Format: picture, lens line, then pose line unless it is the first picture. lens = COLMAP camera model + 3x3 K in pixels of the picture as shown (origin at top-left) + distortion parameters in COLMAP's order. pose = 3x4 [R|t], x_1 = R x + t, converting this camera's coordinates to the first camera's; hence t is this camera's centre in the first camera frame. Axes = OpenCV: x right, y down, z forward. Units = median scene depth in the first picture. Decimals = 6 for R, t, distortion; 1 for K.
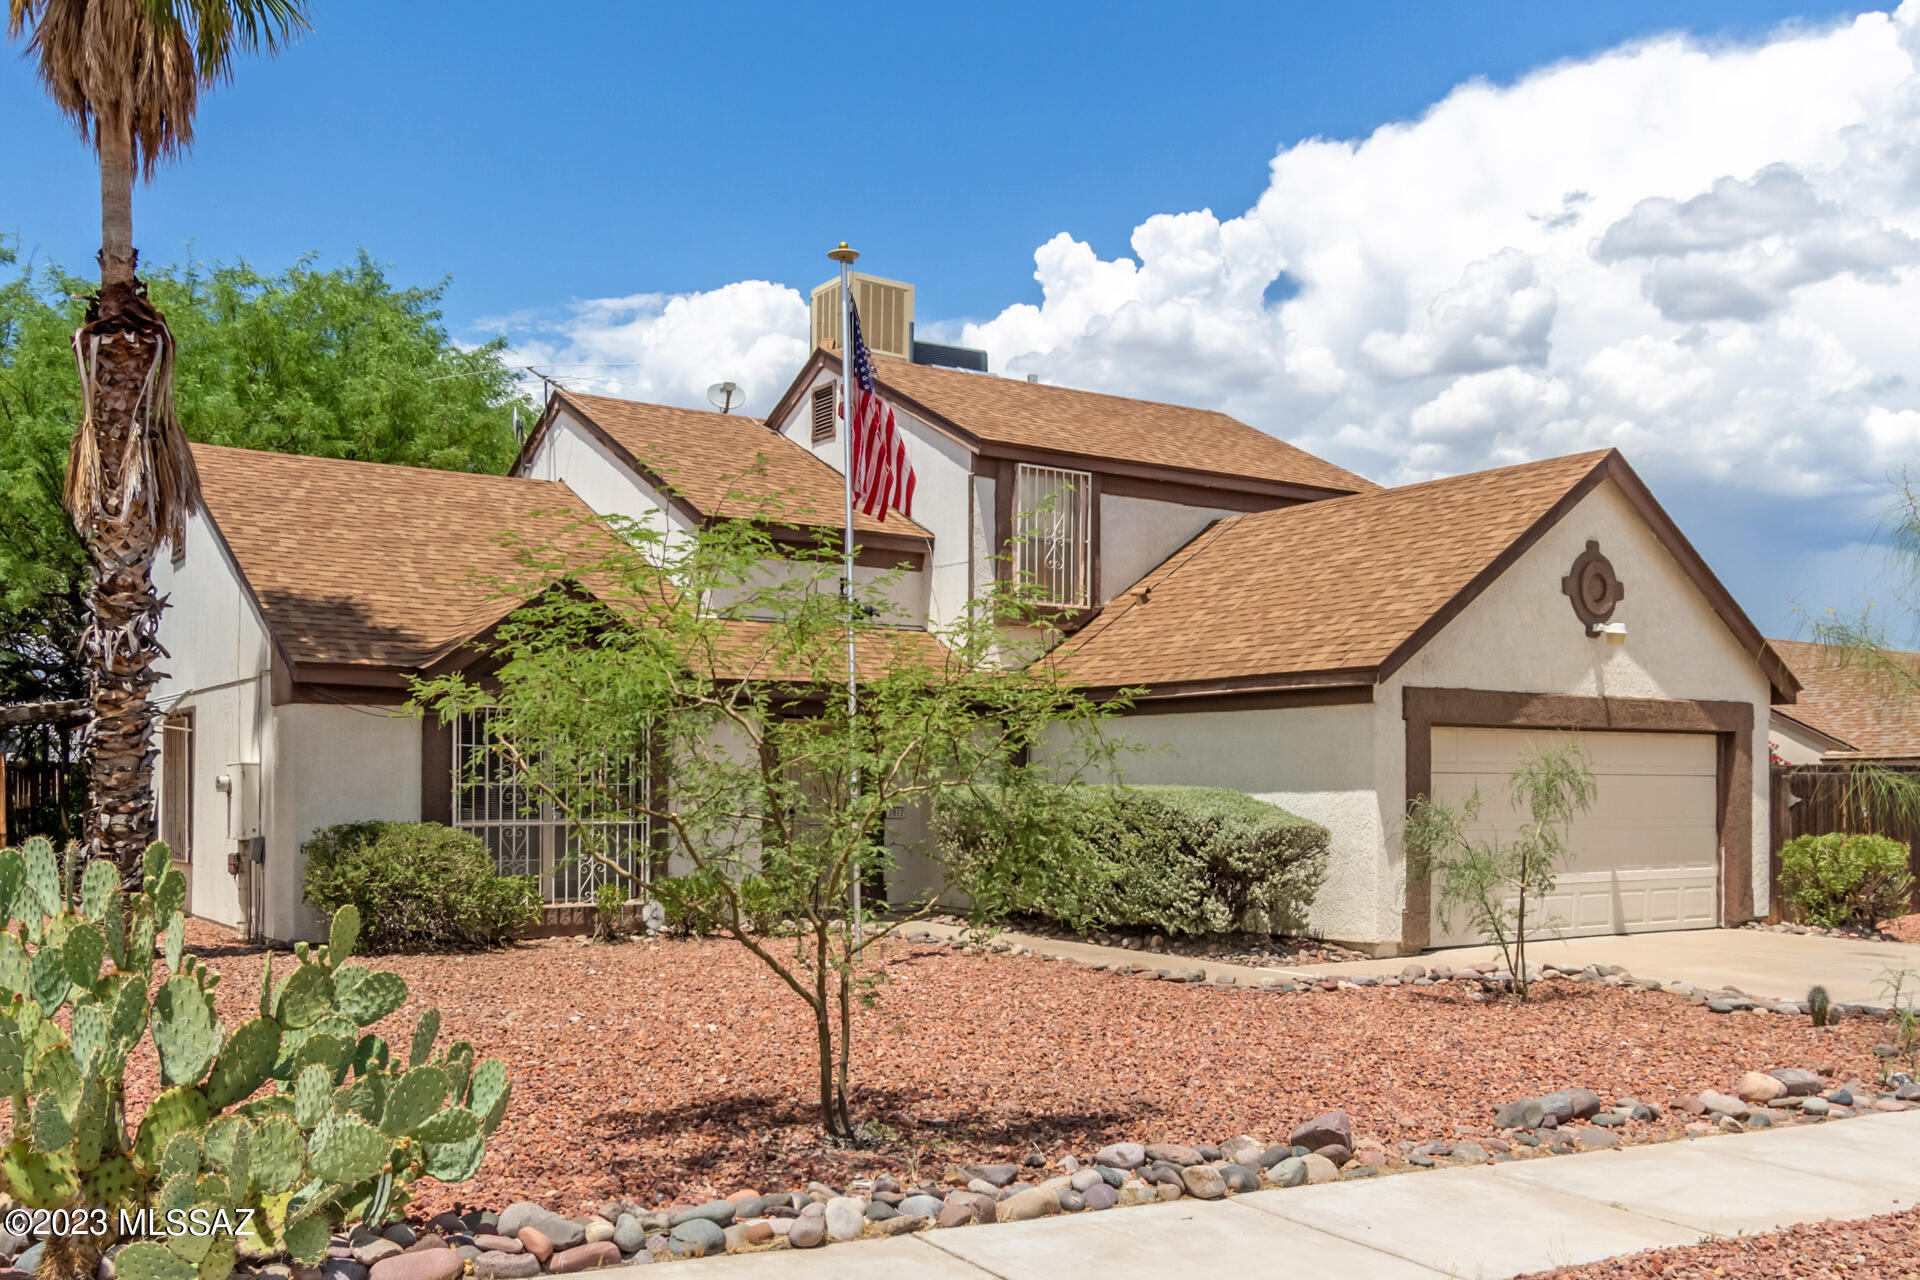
lens RADIAL K [[1708.2, 0, 943.2], [0, 1708.2, 750.4], [0, 0, 1]] dist [0.000573, 0.004171]
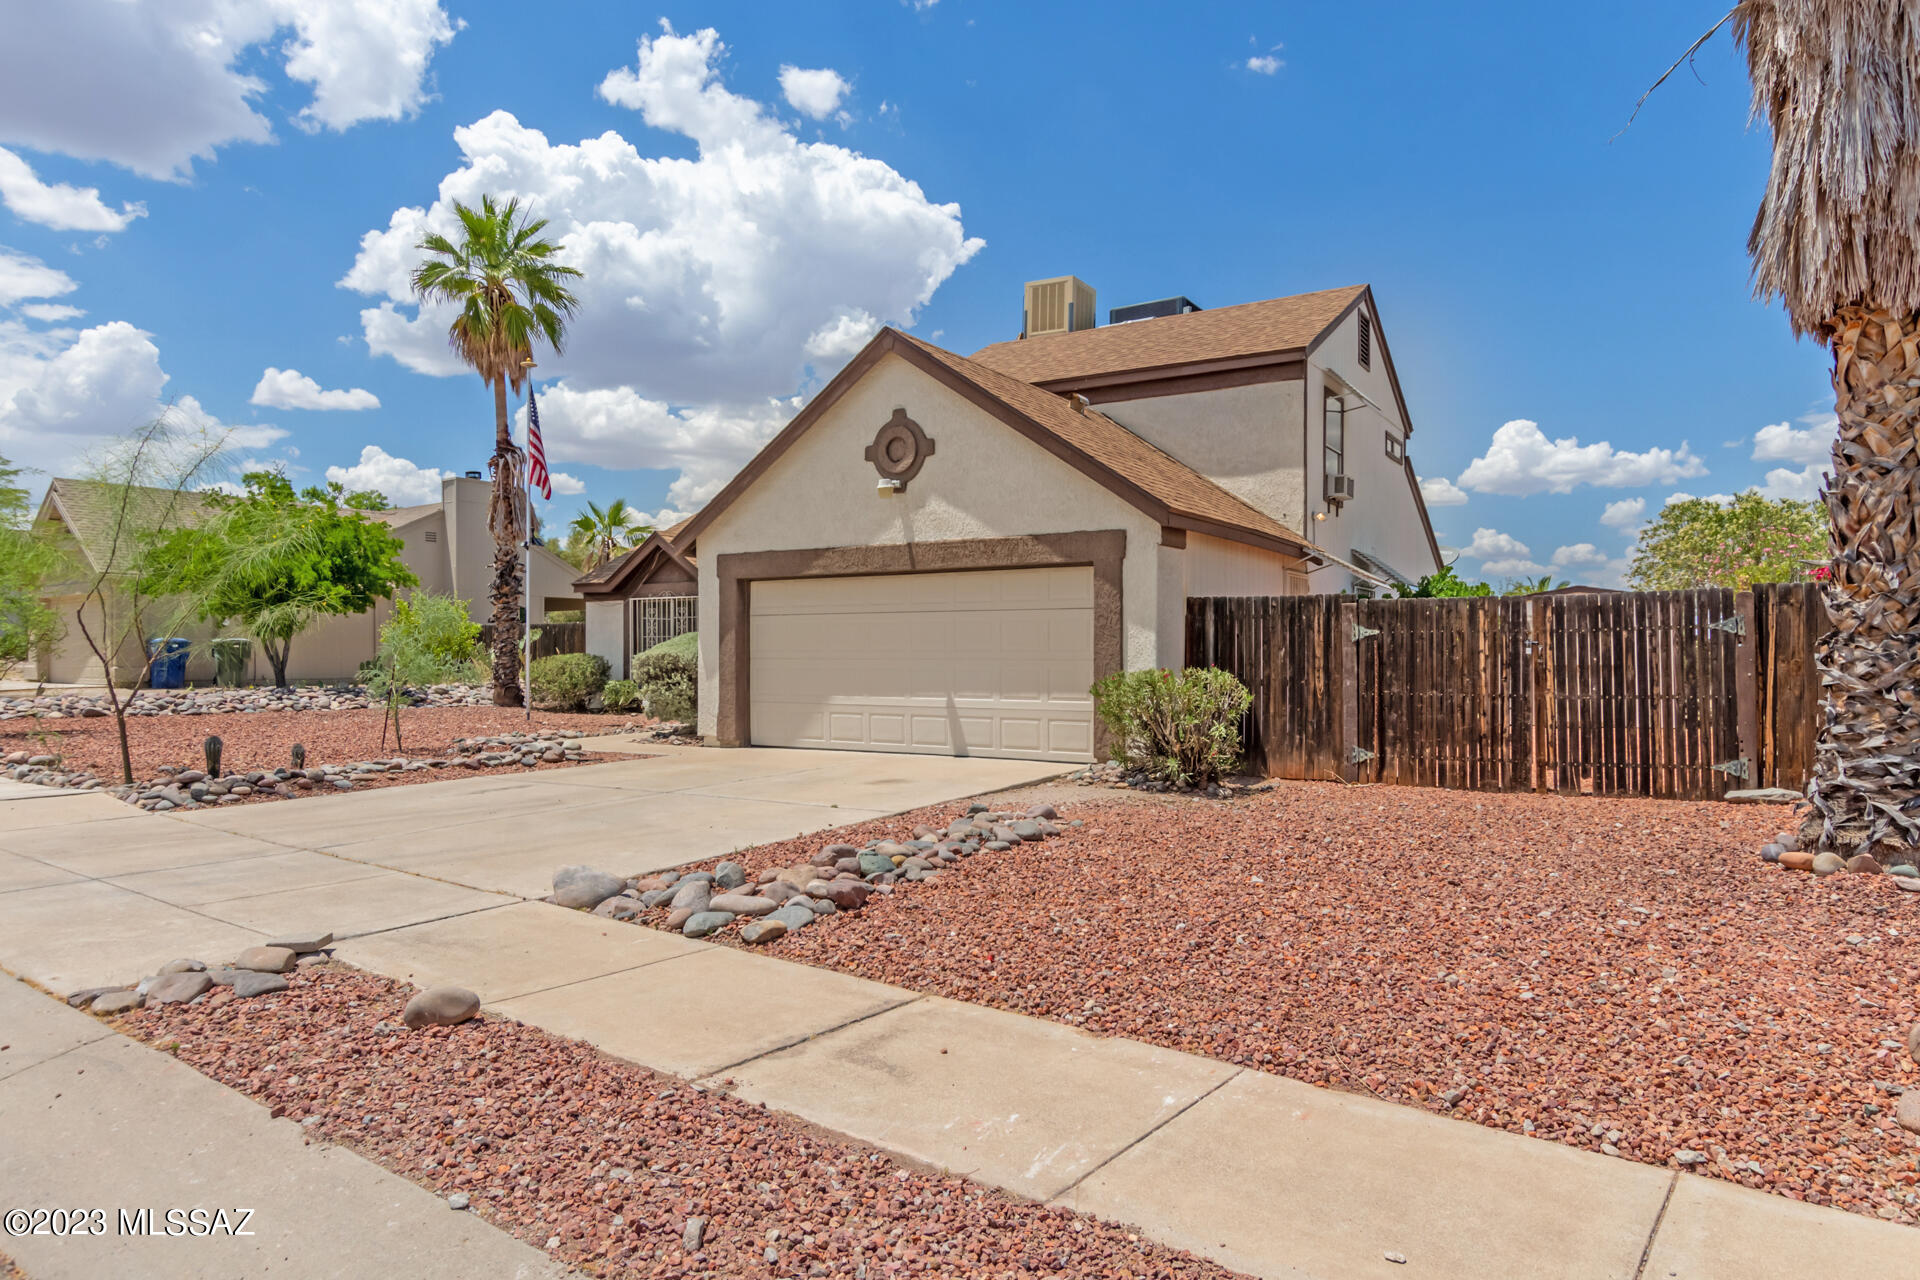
lens RADIAL K [[1206.9, 0, 956.7], [0, 1206.9, 634.1], [0, 0, 1]] dist [0.000925, 0.001482]
pose [[0.407015, -0.020596, -0.913189, 1.121925], [0.017830, 0.999734, -0.014602, 0.041353], [0.913248, -0.010339, 0.407274, 0.693075]]
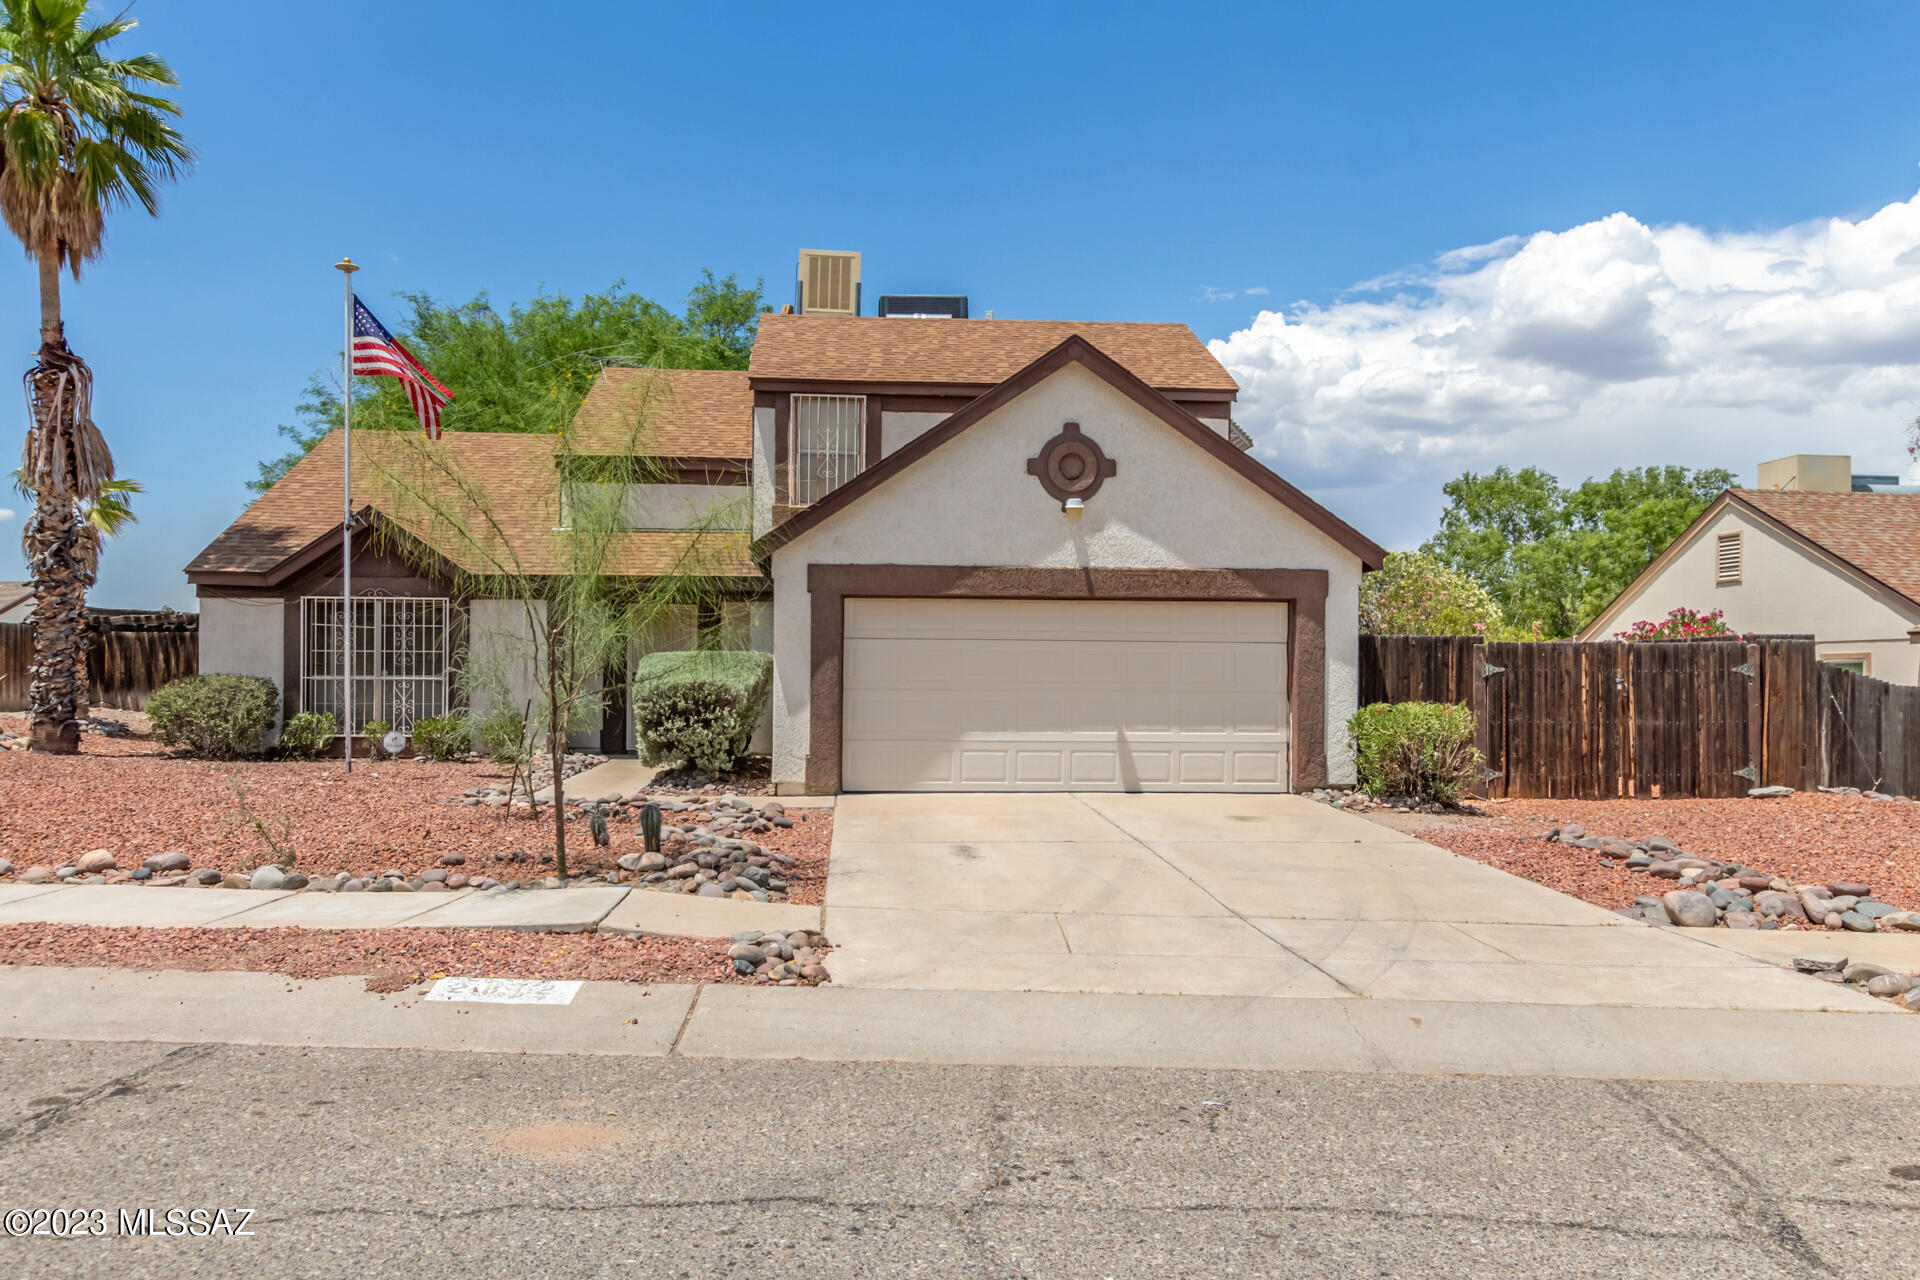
lens RADIAL K [[1445.5, 0, 964.1], [0, 1445.5, 647.2], [0, 0, 1]] dist [0.005179, 0.001623]
pose [[0.868889, -0.004285, -0.494988, 0.760778], [0.004477, 0.999990, -0.000798, 0.018684], [0.494986, -0.001522, 0.868899, 0.174260]]
